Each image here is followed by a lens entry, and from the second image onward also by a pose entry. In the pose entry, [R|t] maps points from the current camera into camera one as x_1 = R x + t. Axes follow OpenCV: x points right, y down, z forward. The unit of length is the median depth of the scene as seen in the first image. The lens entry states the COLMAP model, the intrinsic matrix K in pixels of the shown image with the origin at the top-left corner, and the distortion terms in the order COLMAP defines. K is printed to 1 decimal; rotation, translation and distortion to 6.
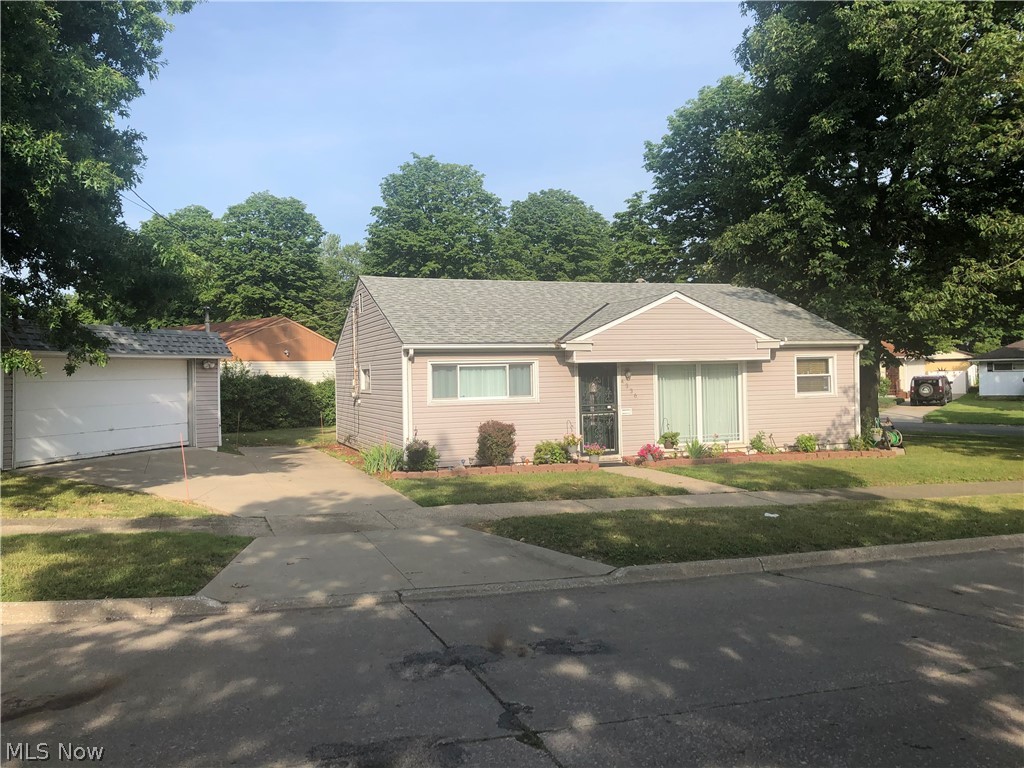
lens RADIAL K [[825.0, 0, 512.0], [0, 825.0, 384.0], [0, 0, 1]] dist [0.092058, -0.231717]
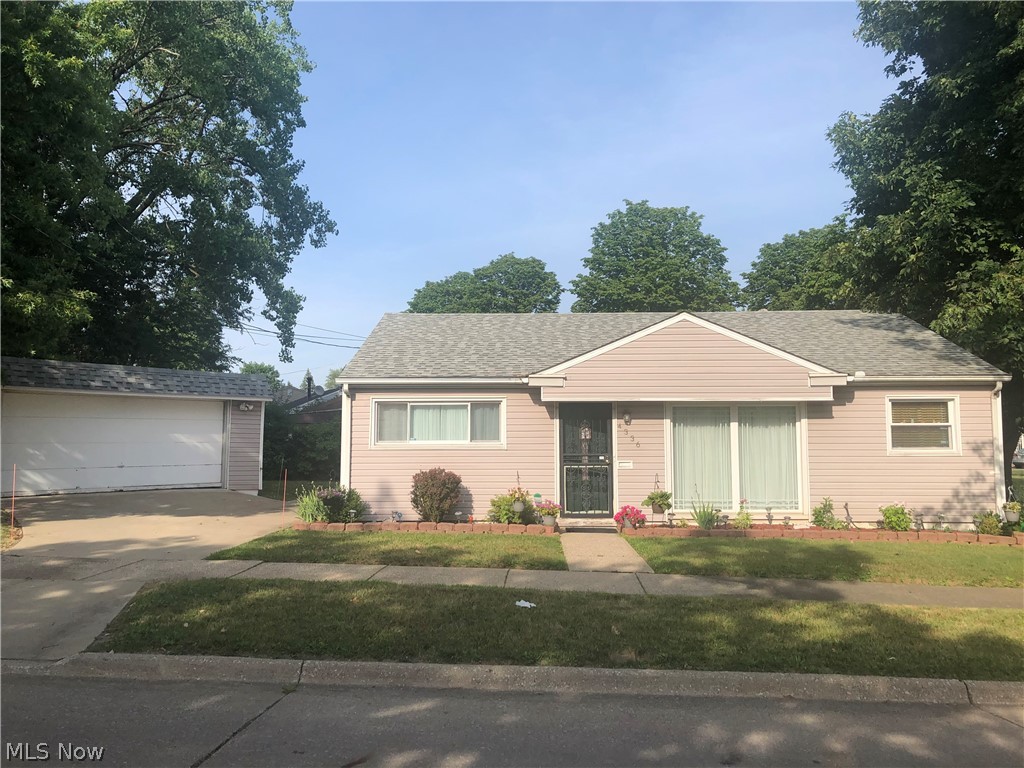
lens RADIAL K [[832.3, 0, 512.0], [0, 832.3, 384.0], [0, 0, 1]] dist [0.049130, -0.094343]
pose [[0.923357, -0.006829, -0.383881, 0.333486], [-0.022868, 0.997088, -0.072744, 0.016237], [0.383260, 0.075948, 0.920513, 0.209002]]
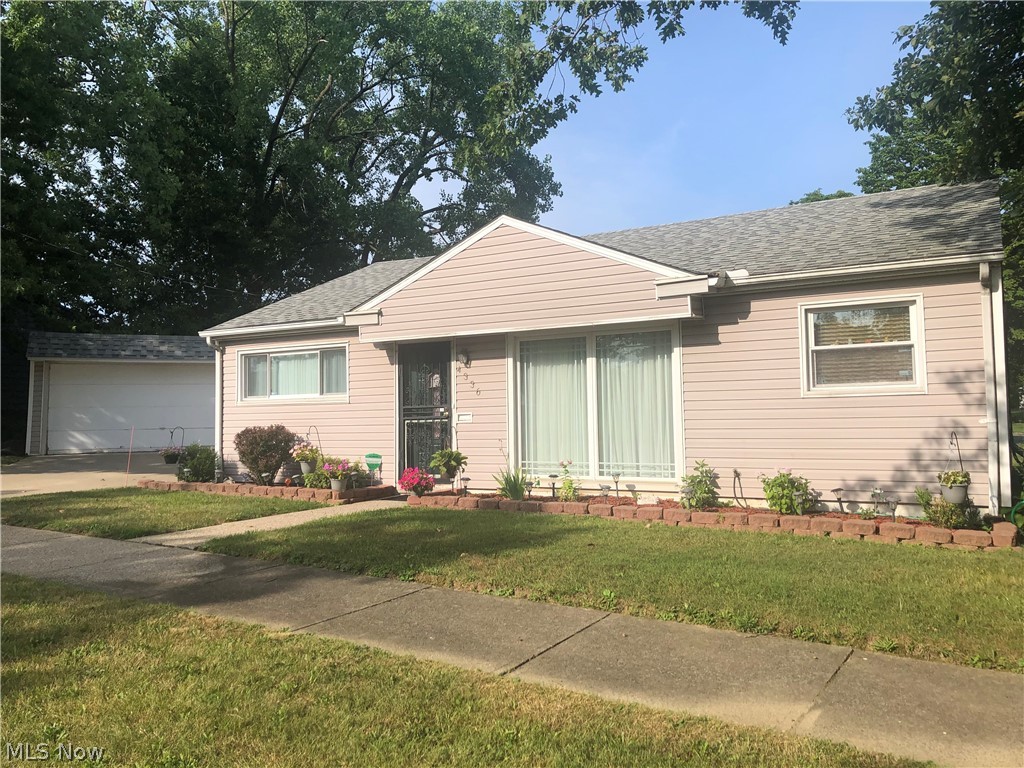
lens RADIAL K [[832.3, 0, 512.0], [0, 832.3, 384.0], [0, 0, 1]] dist [0.049130, -0.094343]
pose [[0.628410, -0.022599, -0.777554, 0.630920], [-0.006898, 0.999377, -0.034622, 0.028456], [0.777852, 0.027121, 0.627862, 0.608170]]
